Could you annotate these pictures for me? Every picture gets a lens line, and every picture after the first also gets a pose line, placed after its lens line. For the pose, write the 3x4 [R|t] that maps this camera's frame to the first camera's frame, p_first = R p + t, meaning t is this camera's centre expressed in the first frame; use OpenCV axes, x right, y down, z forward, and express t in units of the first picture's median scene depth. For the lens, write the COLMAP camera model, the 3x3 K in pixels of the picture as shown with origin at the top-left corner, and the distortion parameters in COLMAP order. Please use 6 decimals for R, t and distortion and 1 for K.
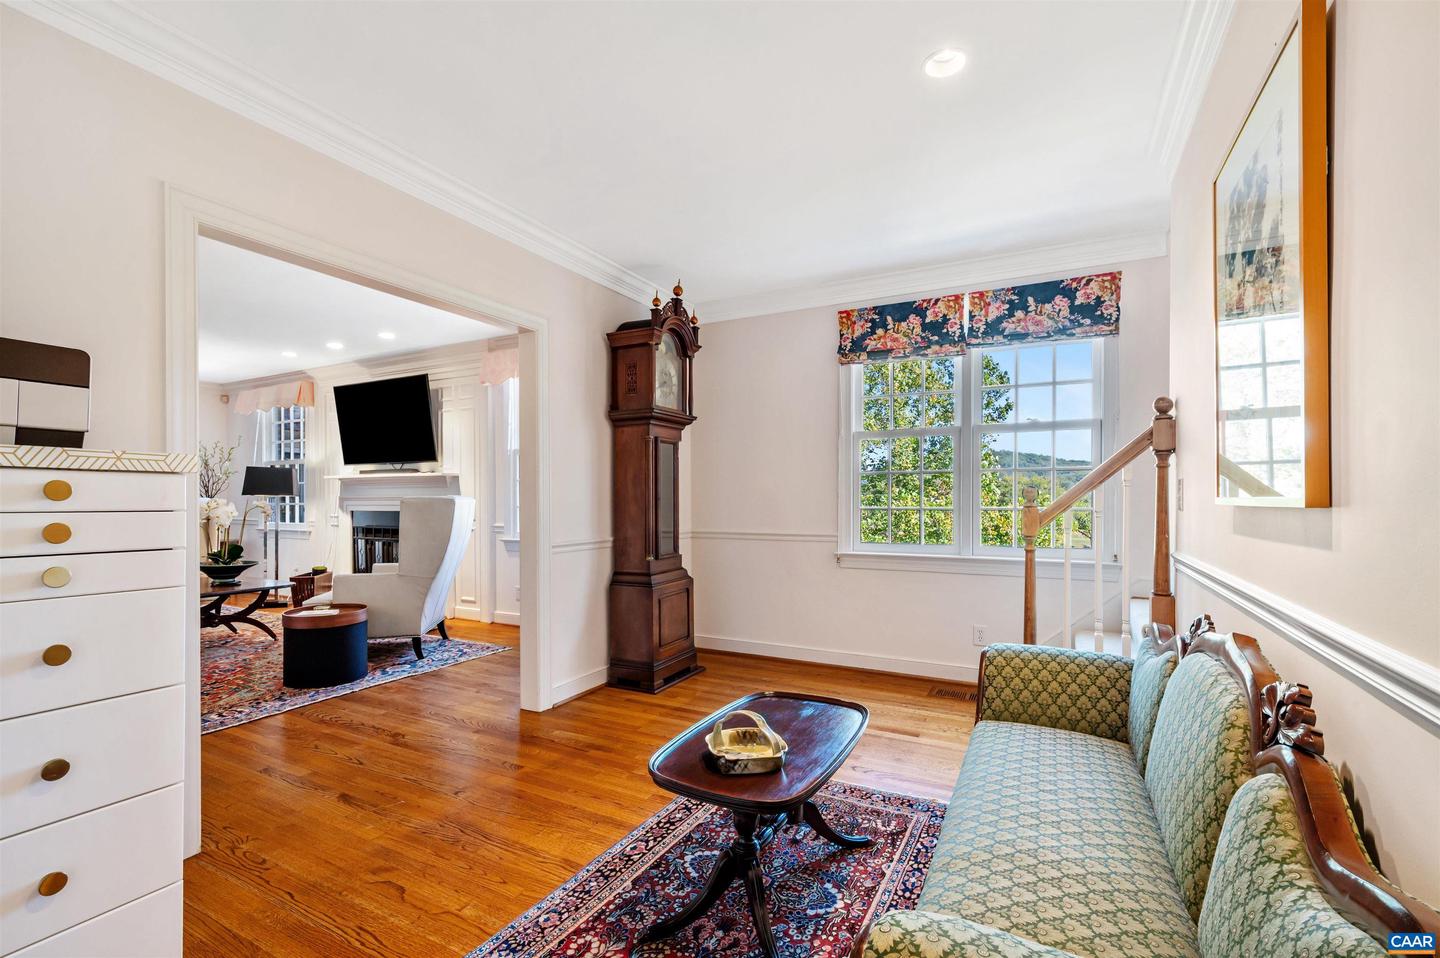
lens RADIAL K [[638.7, 0, 718.7], [0, 638.7, 501.7], [0, 0, 1]] dist [-0.000954, 0.000141]
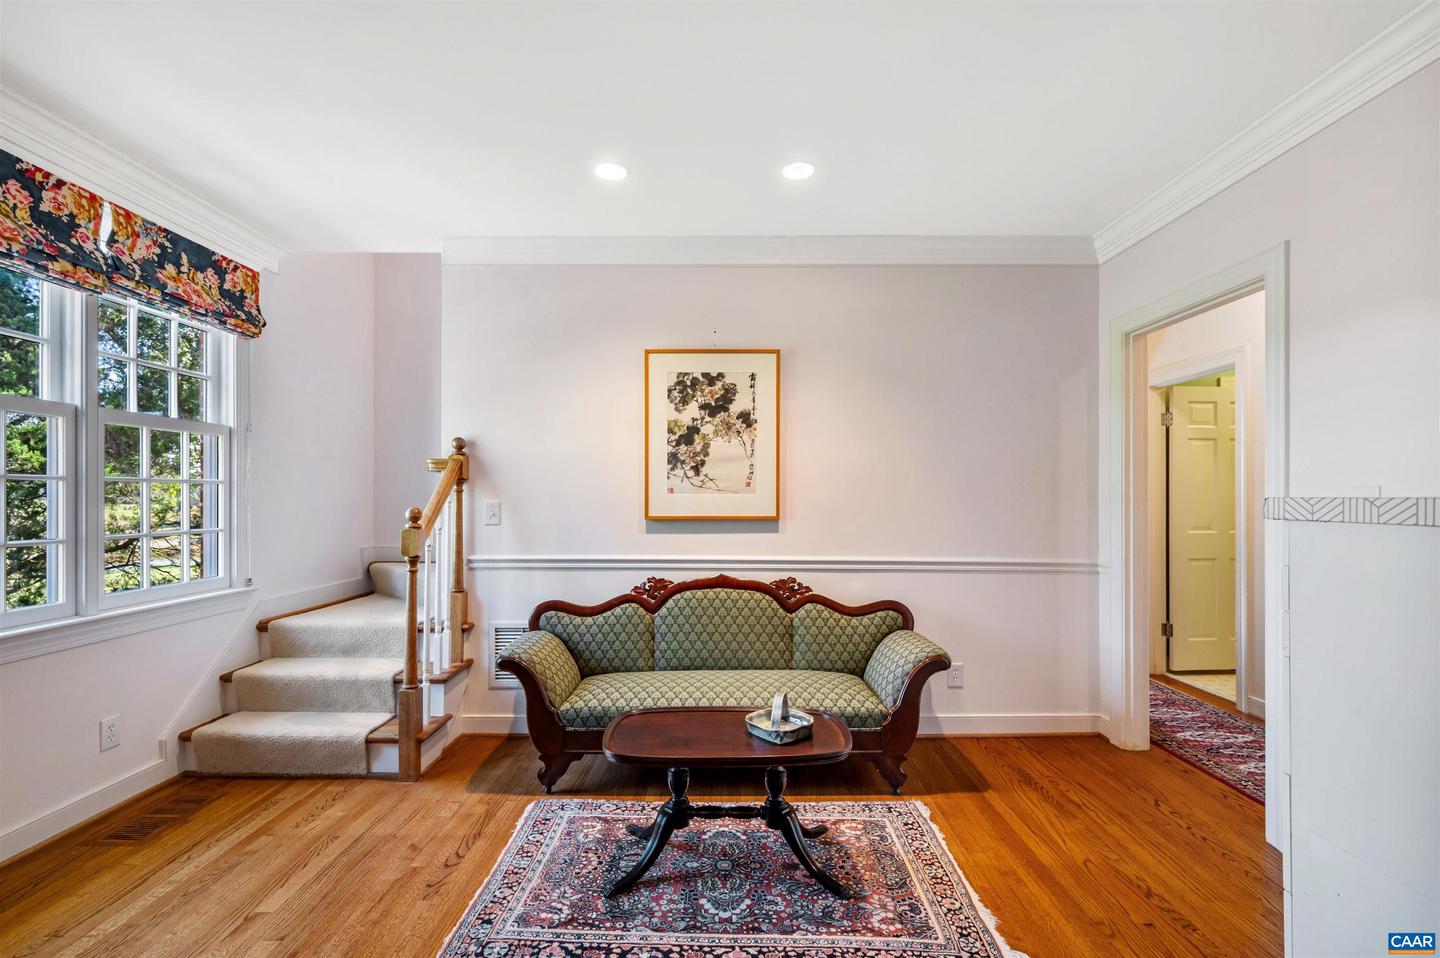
lens RADIAL K [[638.7, 0, 721.6], [0, 638.7, 490.5], [0, 0, 1]] dist [-0.000954, 0.000141]
pose [[-0.467722, 0.008661, 0.883833, -0.495959], [0.003391, 0.999962, -0.008005, -0.031610], [-0.883869, -0.000747, -0.467734, 0.815864]]
